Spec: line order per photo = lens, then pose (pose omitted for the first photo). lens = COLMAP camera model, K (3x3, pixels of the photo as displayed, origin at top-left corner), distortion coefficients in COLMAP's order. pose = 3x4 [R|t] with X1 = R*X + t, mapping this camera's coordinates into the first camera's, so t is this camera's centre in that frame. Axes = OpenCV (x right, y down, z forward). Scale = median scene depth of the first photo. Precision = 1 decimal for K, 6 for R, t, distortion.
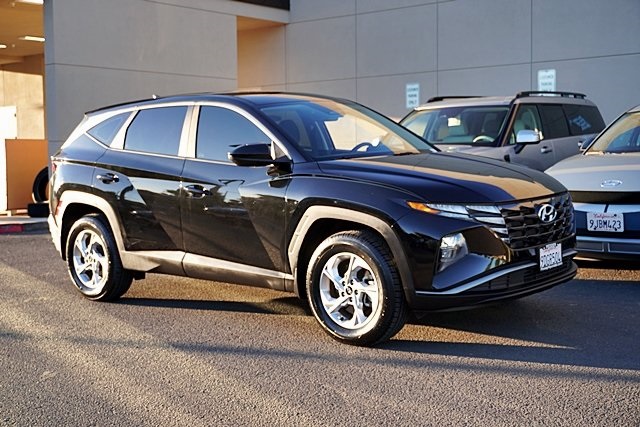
lens RADIAL K [[876.6, 0, 320.0], [0, 876.6, 213.5], [0, 0, 1]] dist [0.026545, 0.017409]
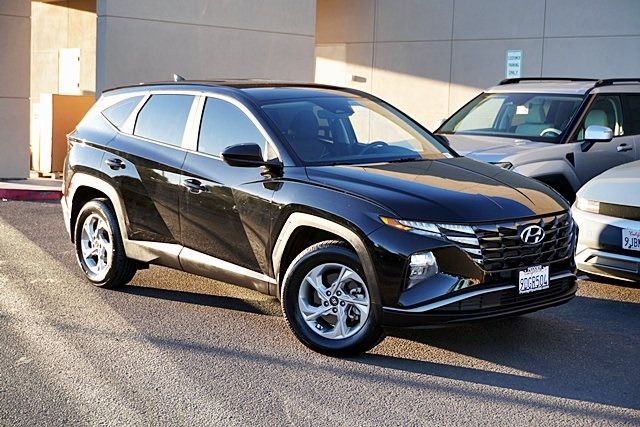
lens RADIAL K [[1063.3, 0, 320.0], [0, 1063.3, 213.5], [0, 0, 1]] dist [-0.000269, 0.137061]
pose [[0.990964, 0.062213, -0.118831, 0.136736], [-0.058254, 0.997634, 0.036513, -0.044208], [0.120821, -0.029260, 0.992243, -0.158828]]
